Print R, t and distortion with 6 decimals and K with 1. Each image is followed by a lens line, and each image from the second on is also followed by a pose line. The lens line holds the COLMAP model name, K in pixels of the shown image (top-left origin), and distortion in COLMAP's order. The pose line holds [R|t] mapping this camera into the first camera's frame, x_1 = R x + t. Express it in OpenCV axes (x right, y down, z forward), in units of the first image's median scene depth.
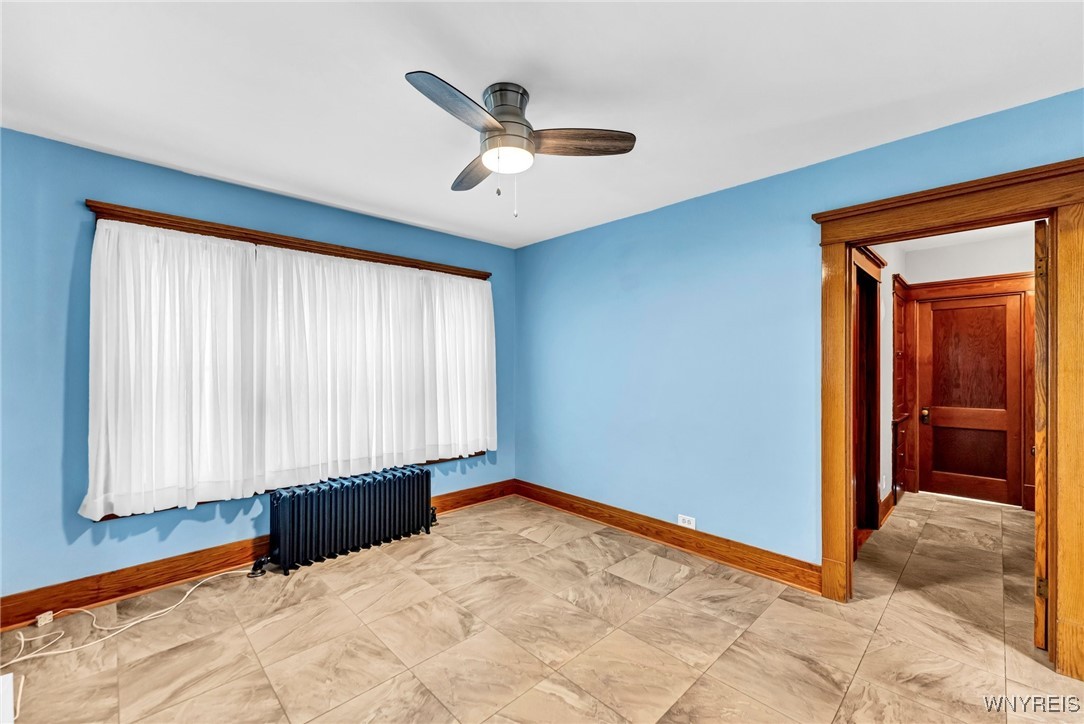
lens RADIAL K [[442.2, 0, 543.6], [0, 442.2, 363.5], [0, 0, 1]] dist [-0.000035, 0.000029]
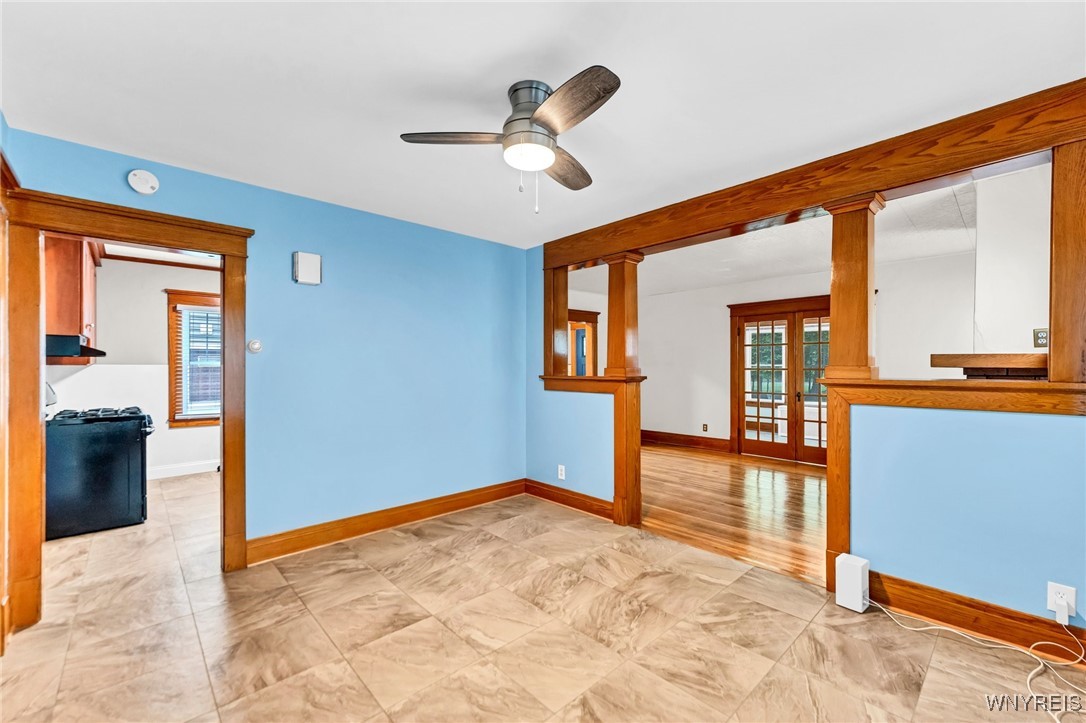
lens RADIAL K [[443.1, 0, 544.6], [0, 443.1, 363.0], [0, 0, 1]] dist [-0.000035, 0.000029]
pose [[-0.999650, 0.002952, 0.026296, -0.135988], [0.002587, 0.999900, -0.013911, 0.028479], [-0.026335, -0.013838, -0.999557, 1.936619]]
